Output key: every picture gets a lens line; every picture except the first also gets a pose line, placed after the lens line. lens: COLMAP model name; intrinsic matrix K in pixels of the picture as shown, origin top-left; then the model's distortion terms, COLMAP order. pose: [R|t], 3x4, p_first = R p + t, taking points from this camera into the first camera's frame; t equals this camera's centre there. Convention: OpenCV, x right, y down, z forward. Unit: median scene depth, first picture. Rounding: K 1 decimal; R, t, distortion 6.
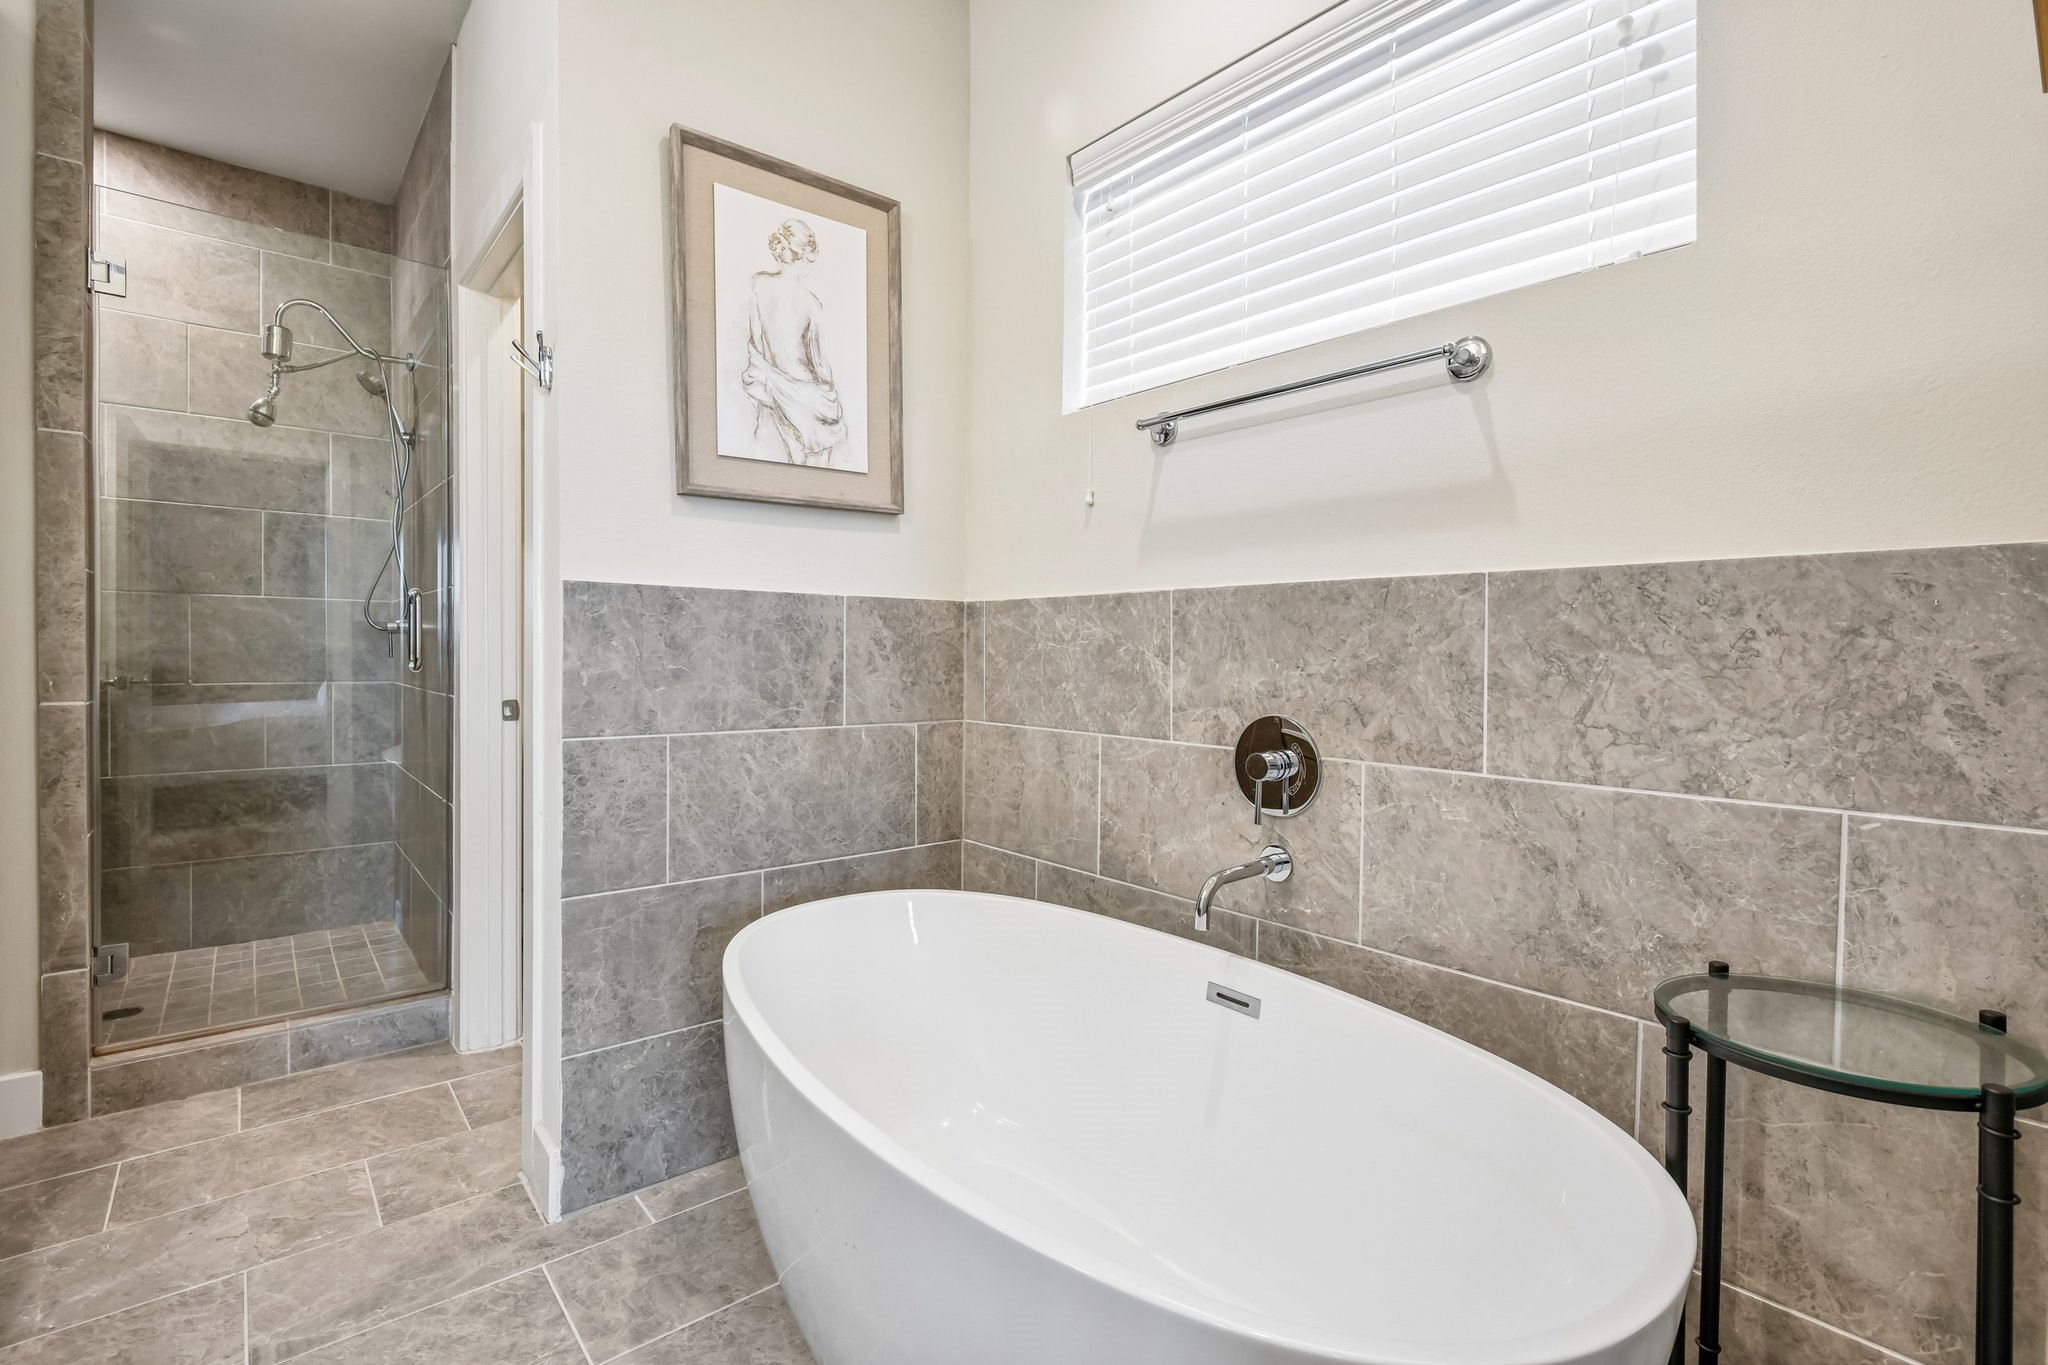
lens RADIAL K [[934.5, 0, 1004.6], [0, 934.5, 649.1], [0, 0, 1]] dist [-0.010231, 0.001368]
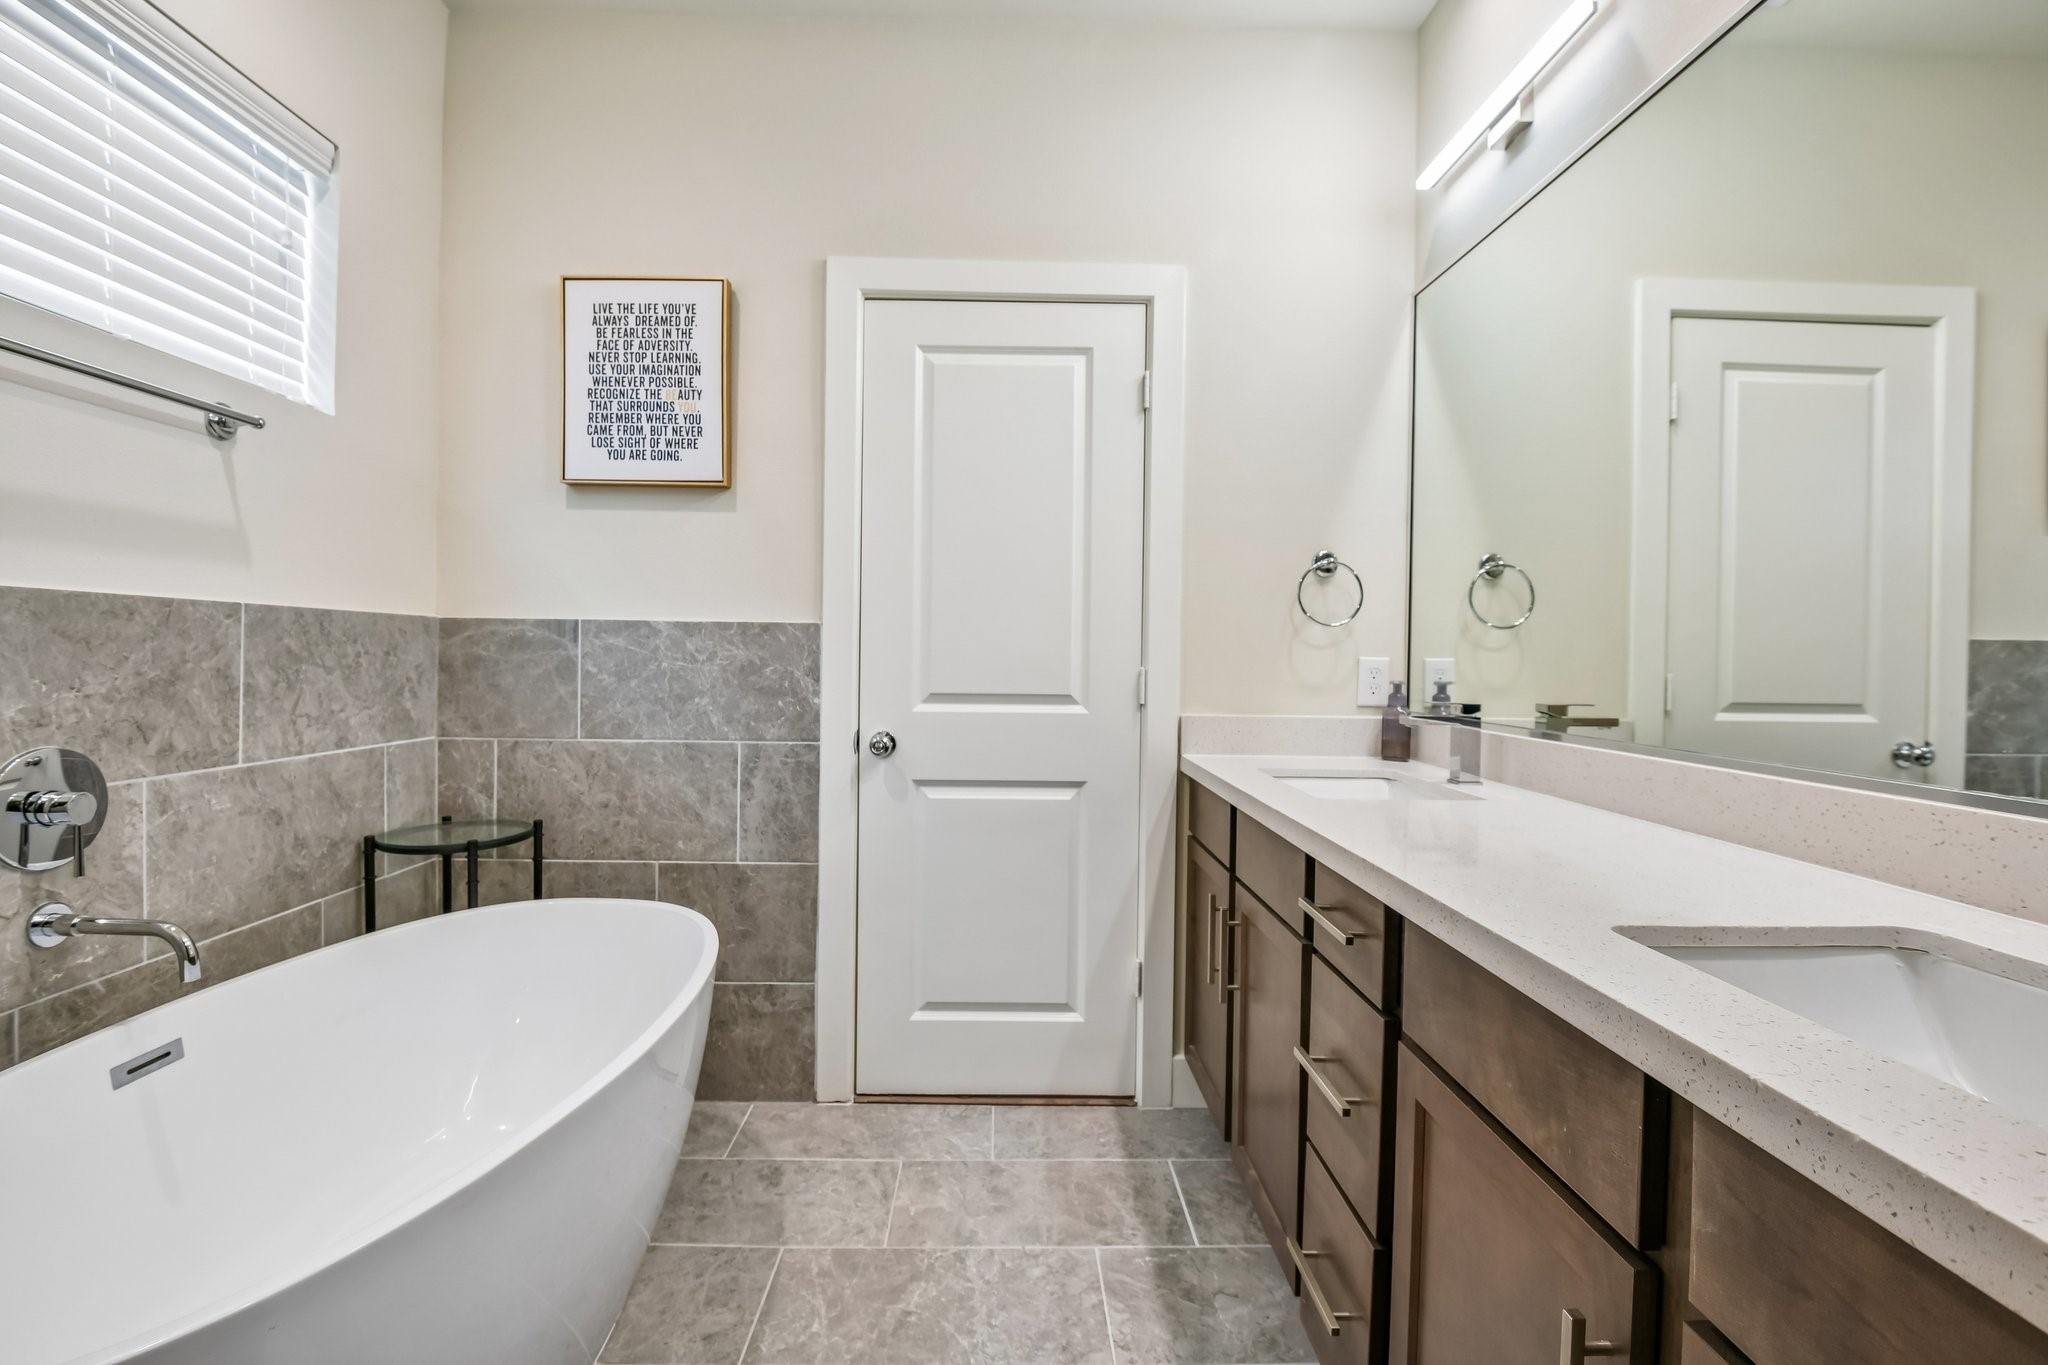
lens RADIAL K [[934.5, 0, 1026.9], [0, 934.5, 670.0], [0, 0, 1]] dist [-0.010231, 0.001368]
pose [[-0.786539, -0.022547, 0.617128, -1.049618], [-0.012771, 0.999713, 0.020248, -0.030112], [-0.617408, 0.008045, -0.786602, 1.293968]]
